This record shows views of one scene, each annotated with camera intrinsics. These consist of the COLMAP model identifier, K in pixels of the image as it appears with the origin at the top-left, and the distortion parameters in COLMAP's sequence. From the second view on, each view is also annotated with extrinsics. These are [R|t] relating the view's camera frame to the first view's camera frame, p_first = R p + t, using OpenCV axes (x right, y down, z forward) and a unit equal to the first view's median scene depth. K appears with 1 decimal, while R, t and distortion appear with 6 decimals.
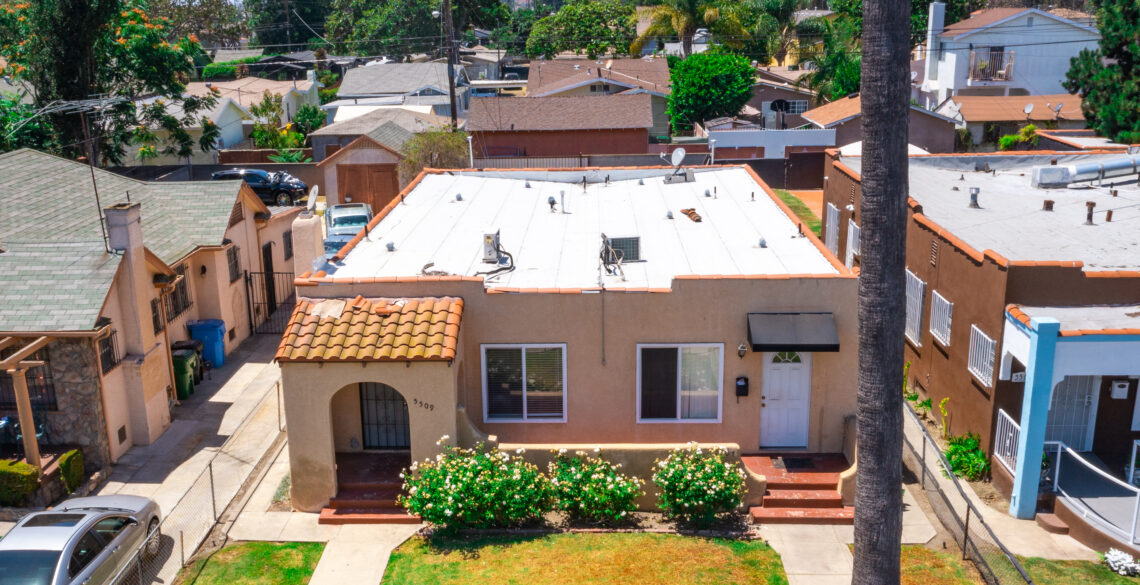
lens RADIAL K [[1123.6, 0, 510.7], [0, 1123.6, 351.0], [0, 0, 1]] dist [-0.018177, 0.009573]
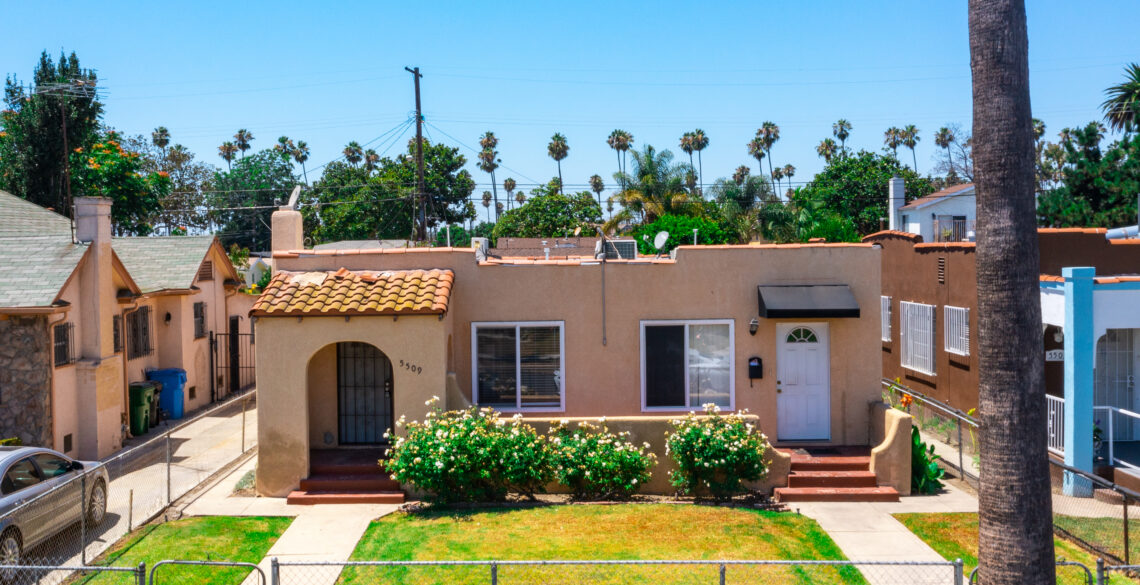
lens RADIAL K [[1147.8, 0, 493.4], [0, 1147.8, 275.7], [0, 0, 1]] dist [-0.015667, 0.002153]
pose [[0.999731, 0.011401, 0.020209, -0.028052], [-0.005548, 0.963143, -0.268934, 0.209908], [-0.022530, 0.268750, 0.962947, 0.079014]]
